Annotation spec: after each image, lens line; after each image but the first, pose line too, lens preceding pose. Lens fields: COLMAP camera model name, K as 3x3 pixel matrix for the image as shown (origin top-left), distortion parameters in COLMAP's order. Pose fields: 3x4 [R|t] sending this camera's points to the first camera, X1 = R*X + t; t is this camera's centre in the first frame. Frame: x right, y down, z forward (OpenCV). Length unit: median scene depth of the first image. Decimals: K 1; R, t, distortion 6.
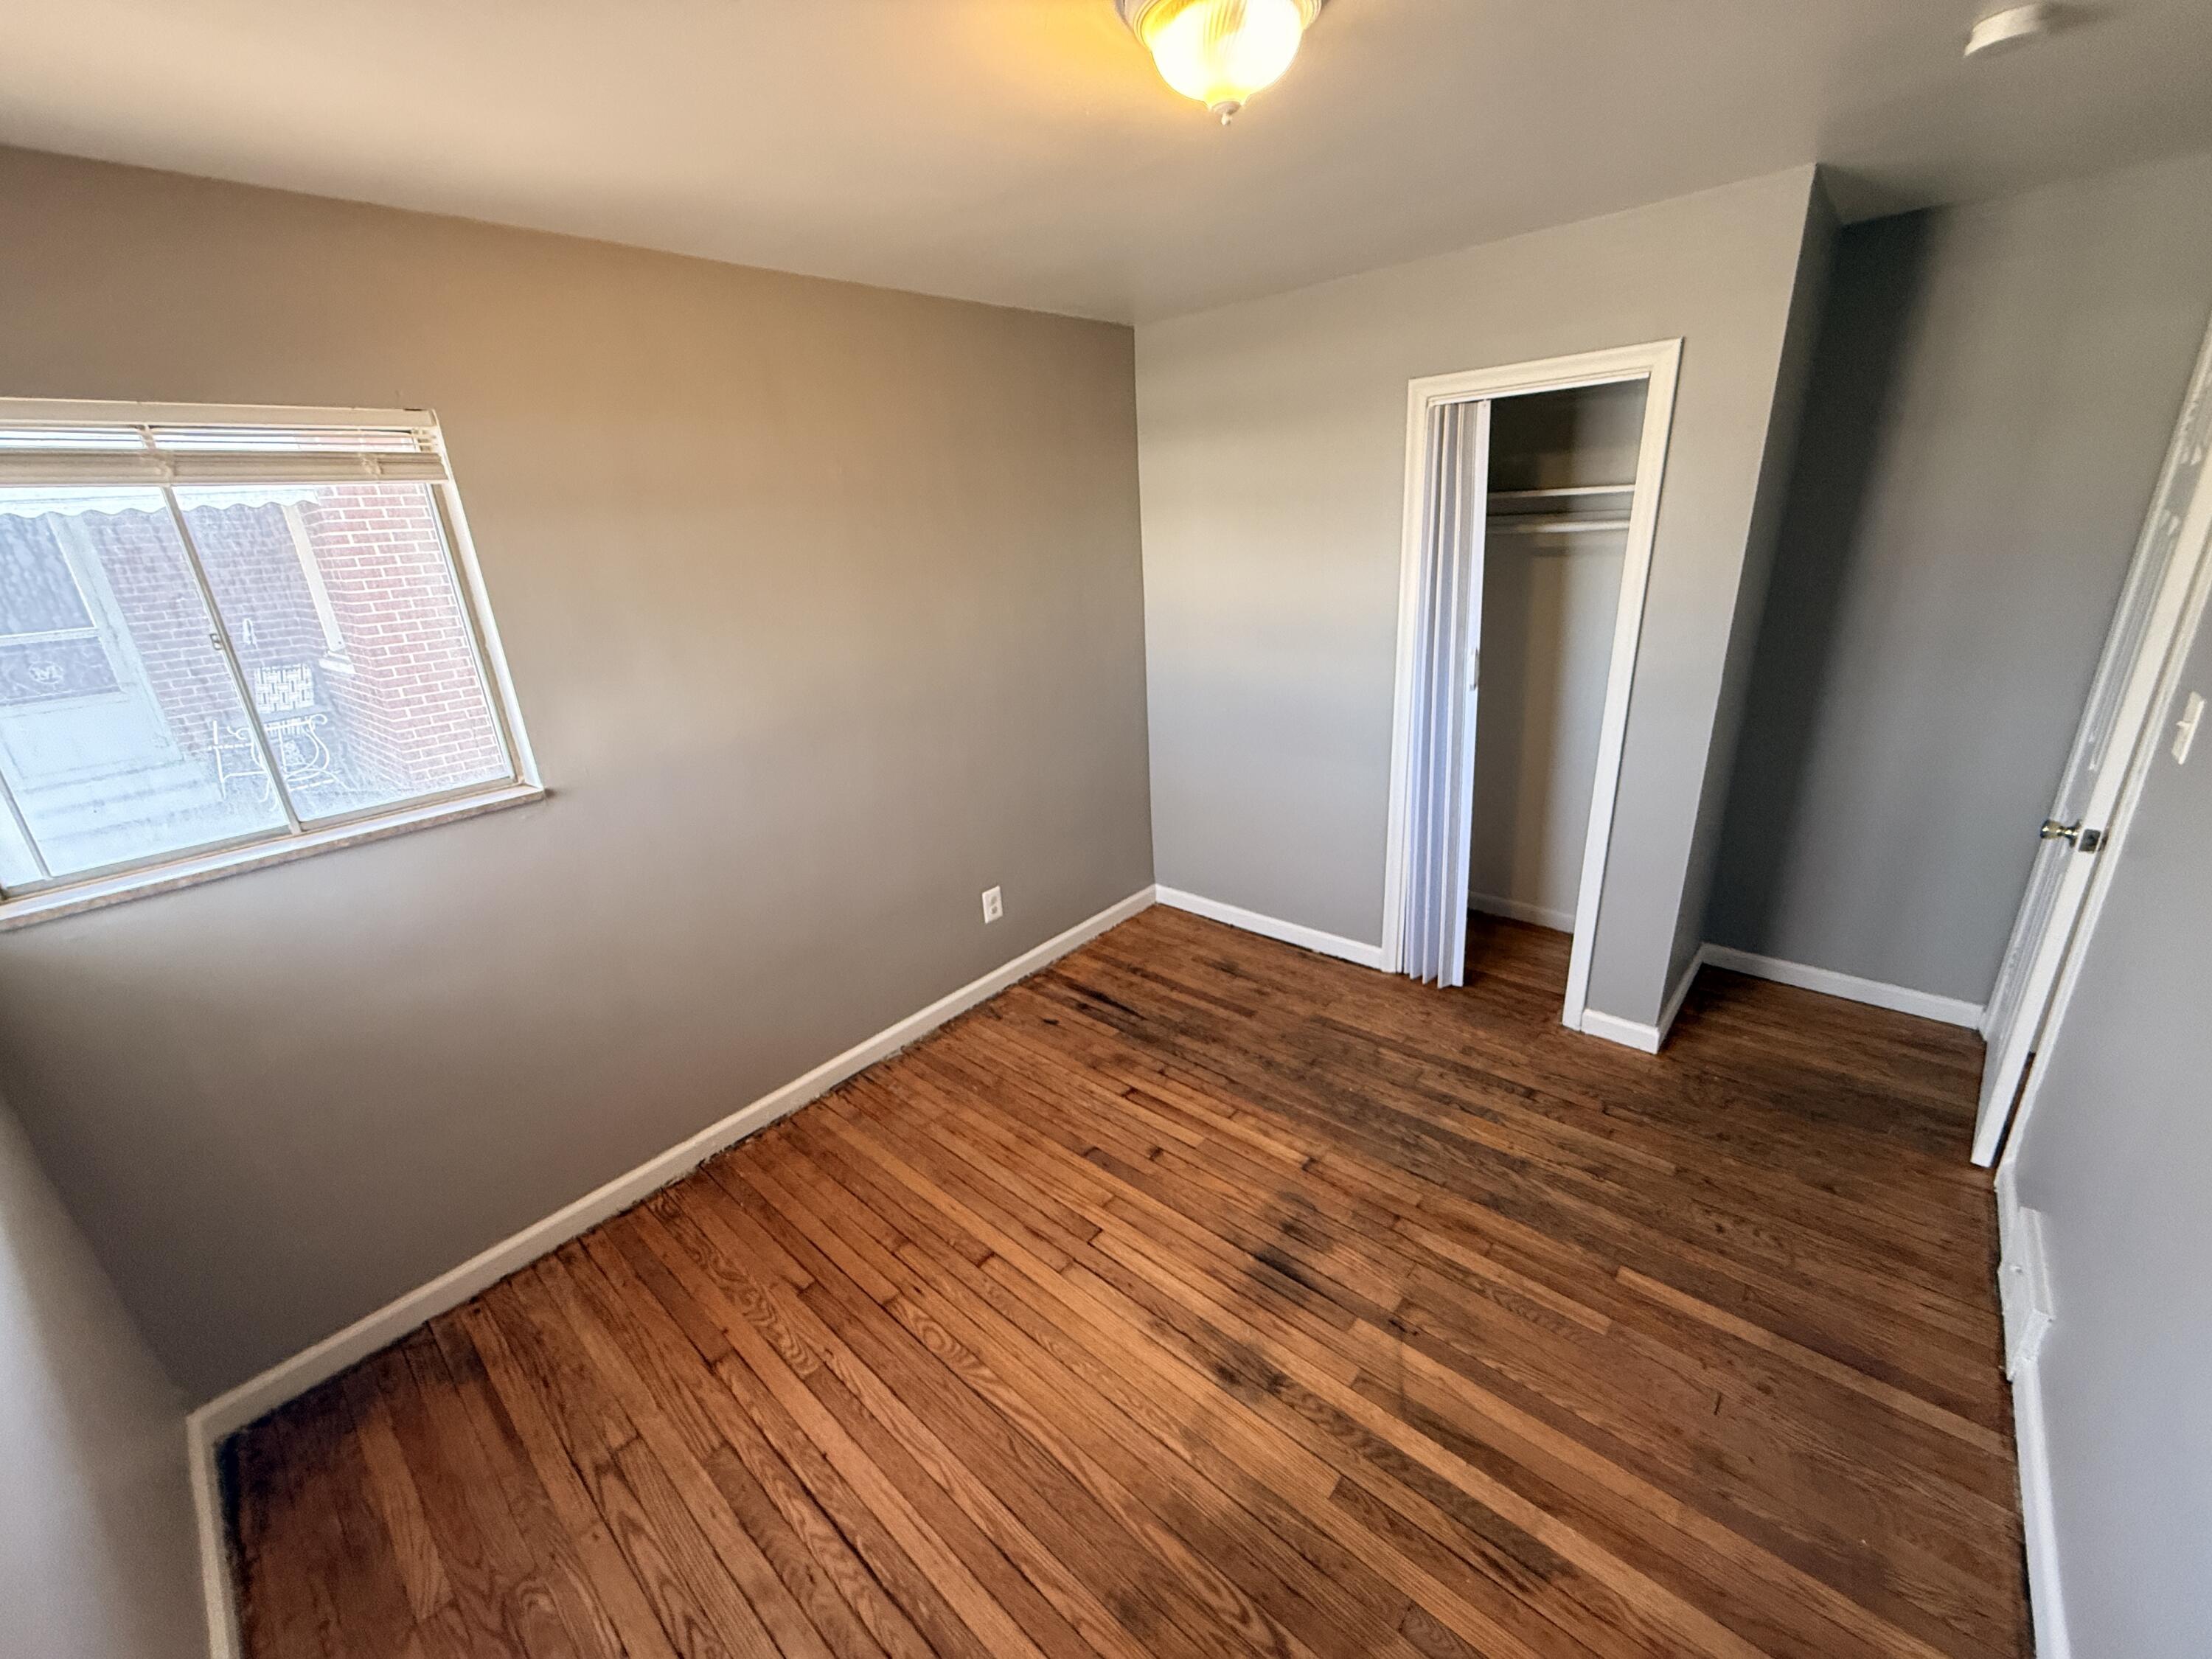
lens RADIAL K [[880.0, 0, 1100.6], [0, 880.0, 830.6], [0, 0, 1]] dist [-0.004712, -0.000076]
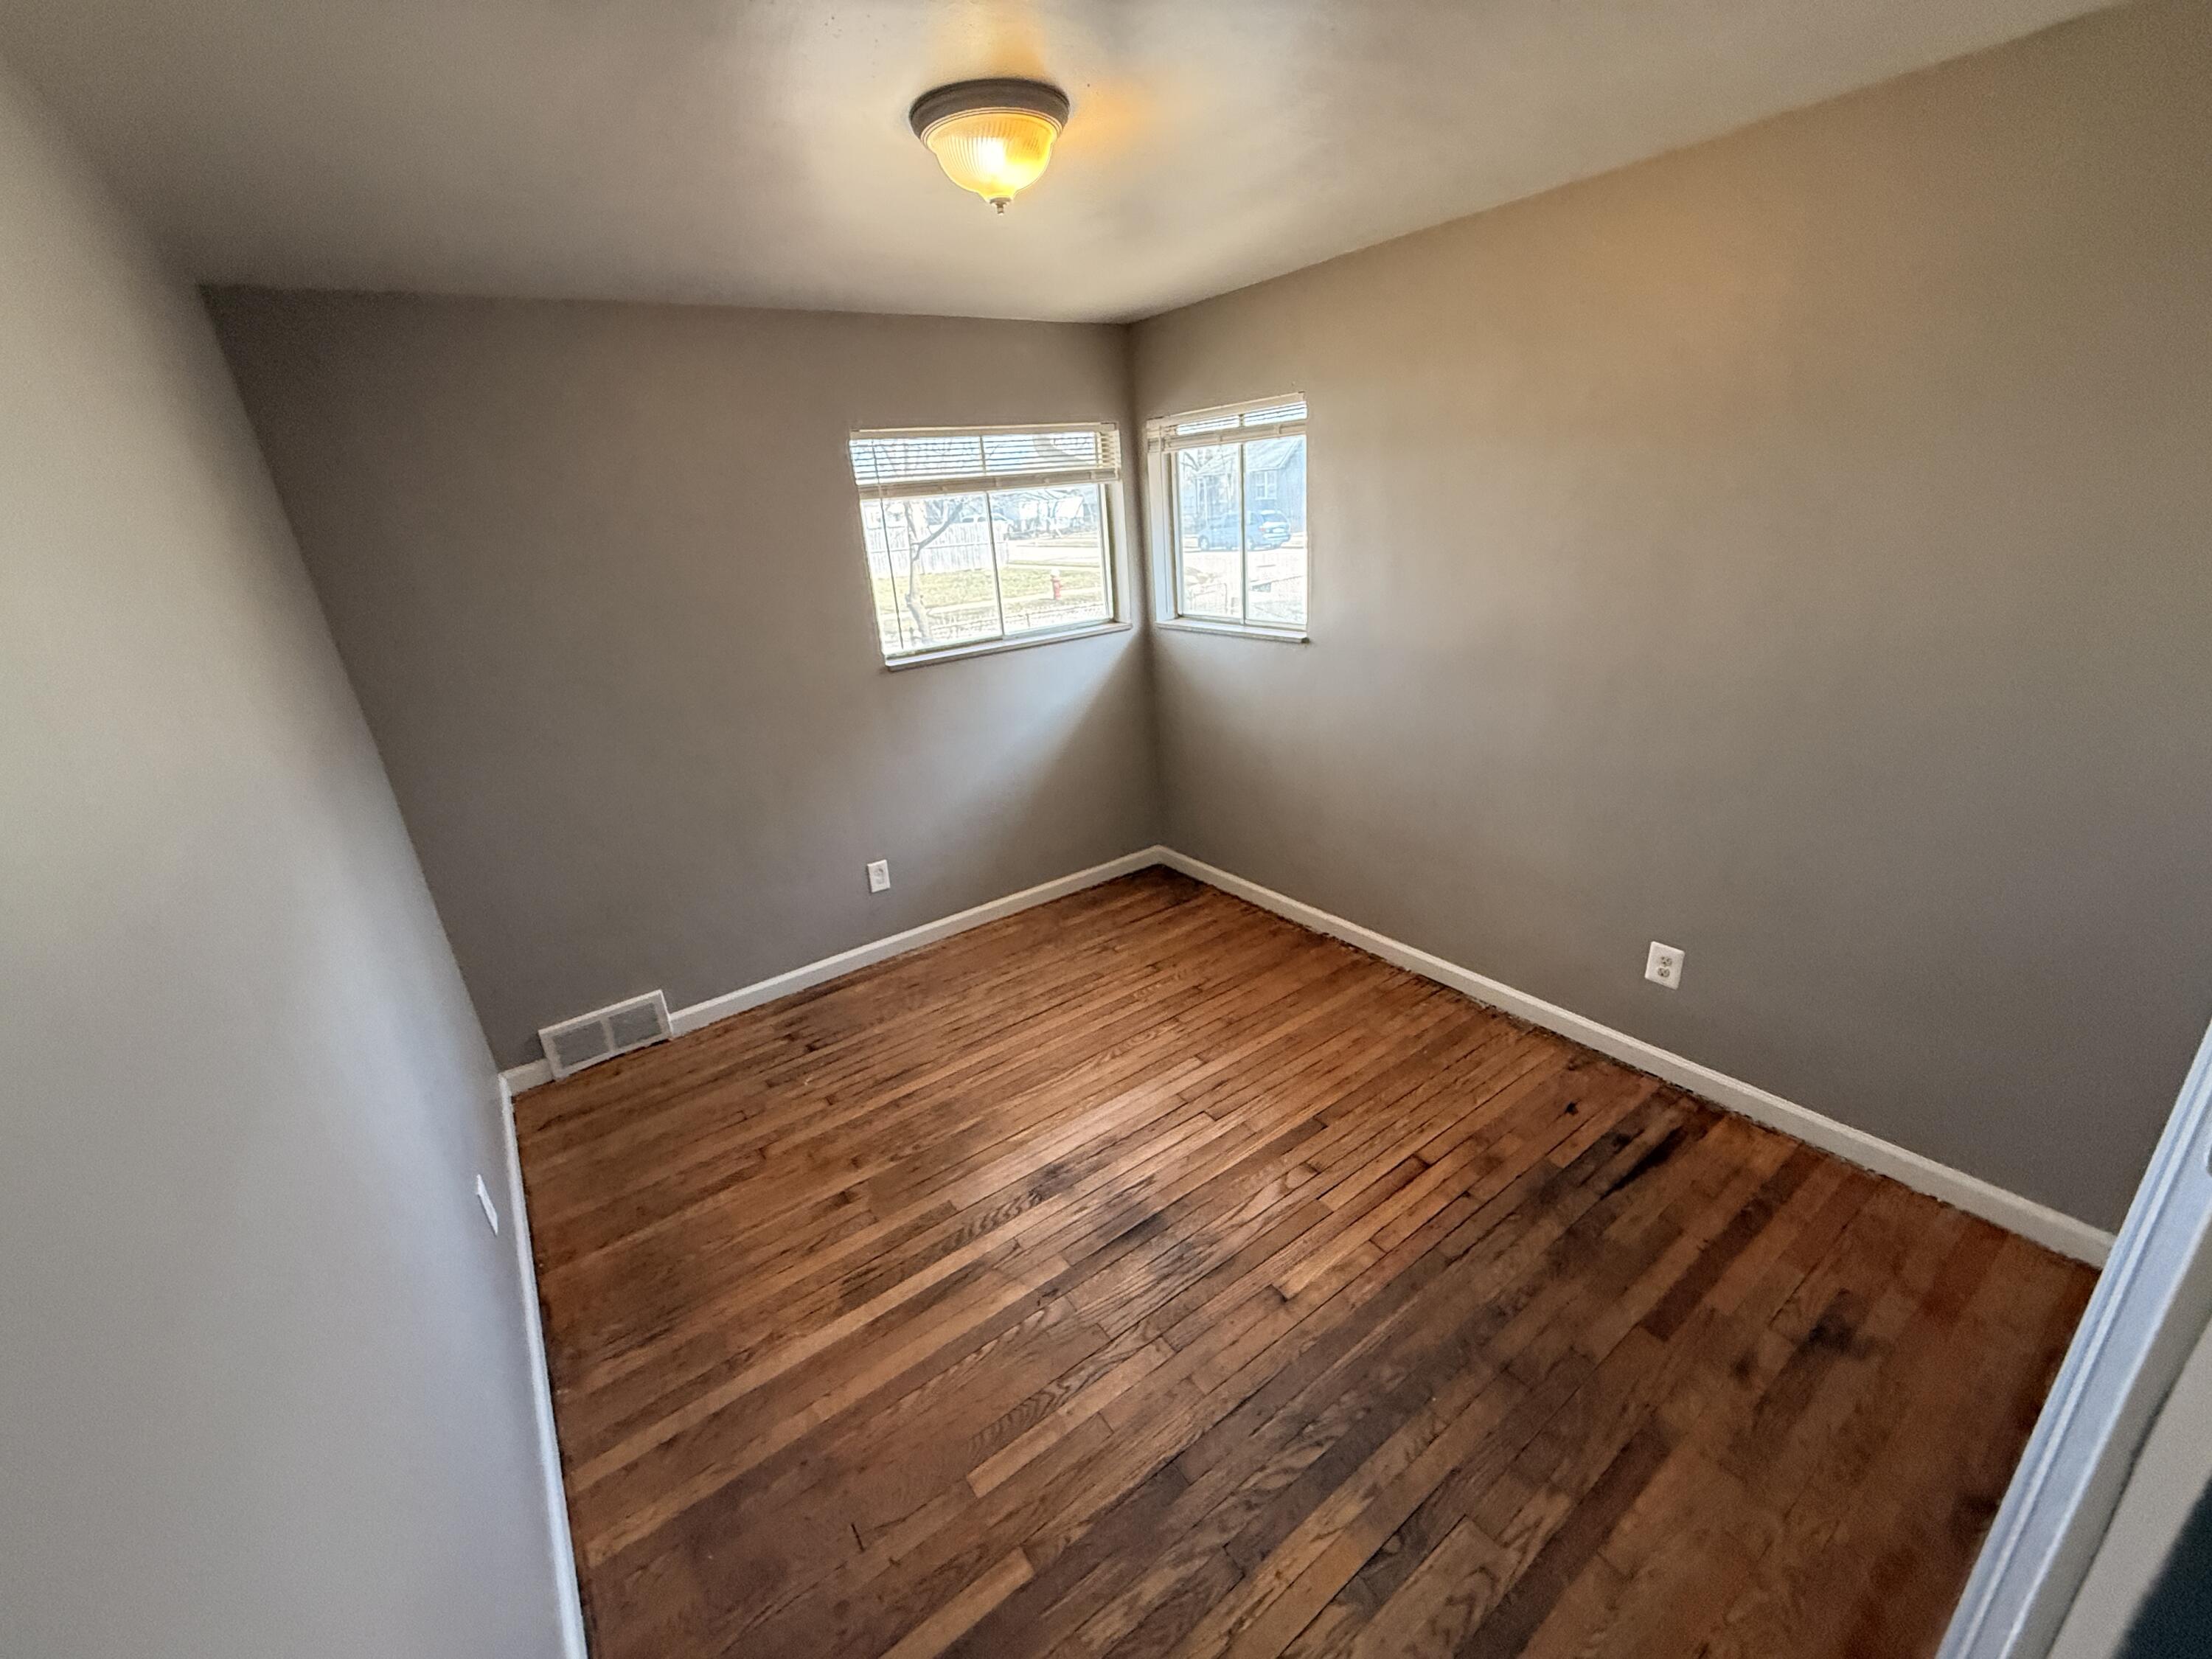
lens RADIAL K [[880.0, 0, 1100.6], [0, 880.0, 830.6], [0, 0, 1]] dist [-0.004712, -0.000076]
pose [[-0.220867, 0.420702, -0.879902, 0.838222], [-0.245944, 0.849001, 0.467663, -0.346811], [0.943785, 0.319697, -0.084047, 0.788814]]
